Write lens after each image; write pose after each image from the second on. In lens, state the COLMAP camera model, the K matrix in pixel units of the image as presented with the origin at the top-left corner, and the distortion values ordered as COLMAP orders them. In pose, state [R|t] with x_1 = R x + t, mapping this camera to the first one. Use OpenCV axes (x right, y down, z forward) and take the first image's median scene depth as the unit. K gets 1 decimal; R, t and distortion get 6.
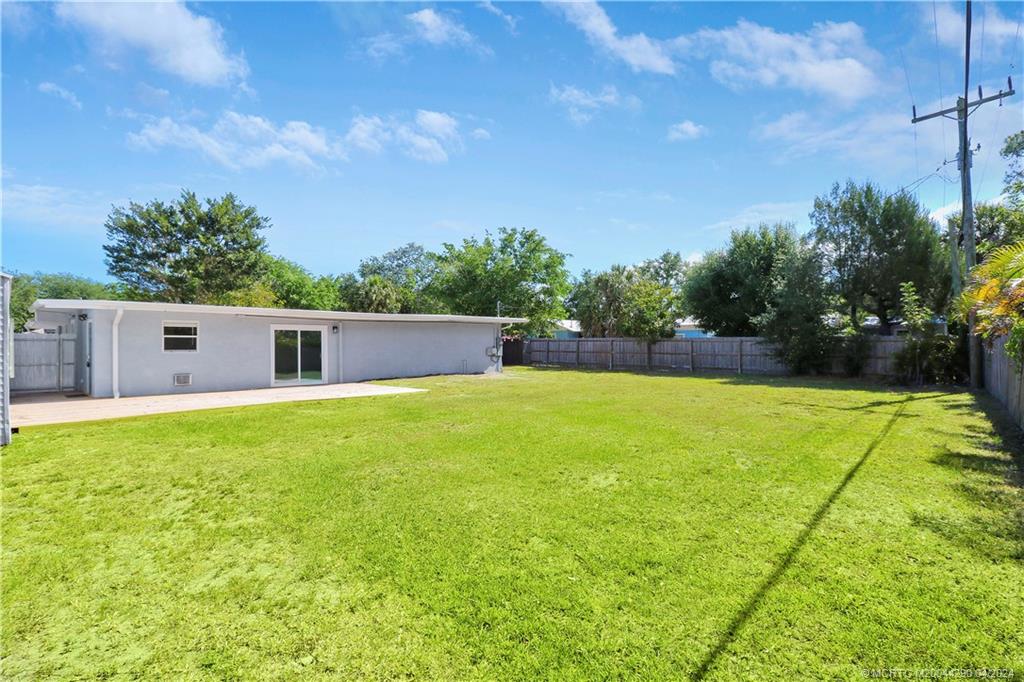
lens RADIAL K [[478.7, 0, 502.6], [0, 478.7, 332.2], [0, 0, 1]] dist [-0.004018, -0.000701]
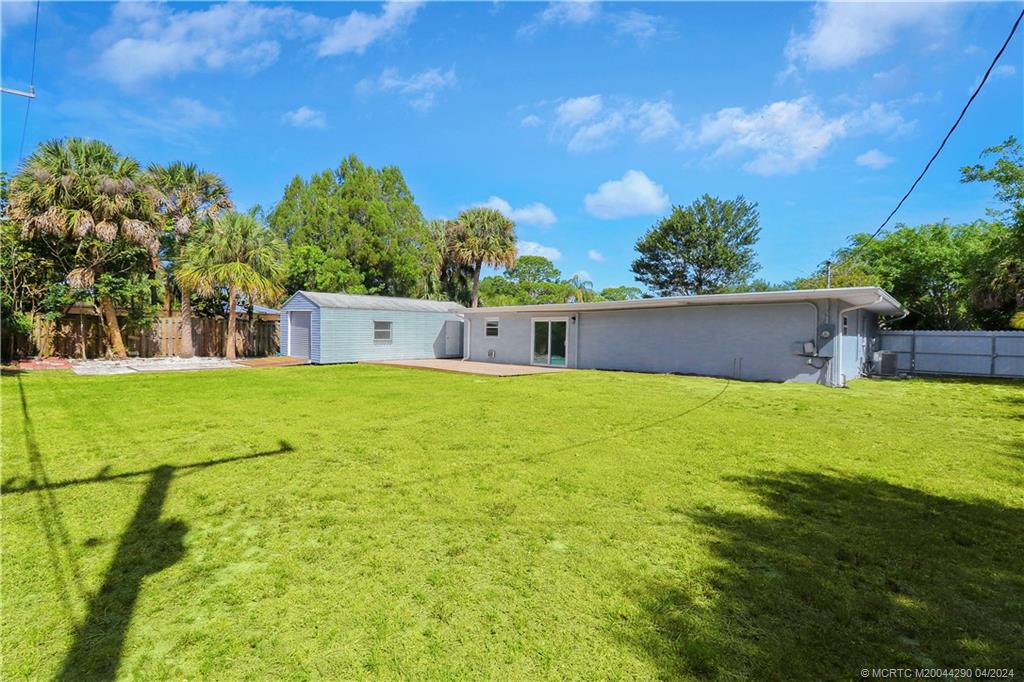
lens RADIAL K [[478.7, 0, 502.6], [0, 478.7, 332.2], [0, 0, 1]] dist [-0.004018, -0.000701]
pose [[-0.002269, -0.001825, -0.999996, 0.772919], [0.010766, 0.999940, -0.001849, 0.023635], [0.999939, -0.010770, -0.002249, 0.857301]]
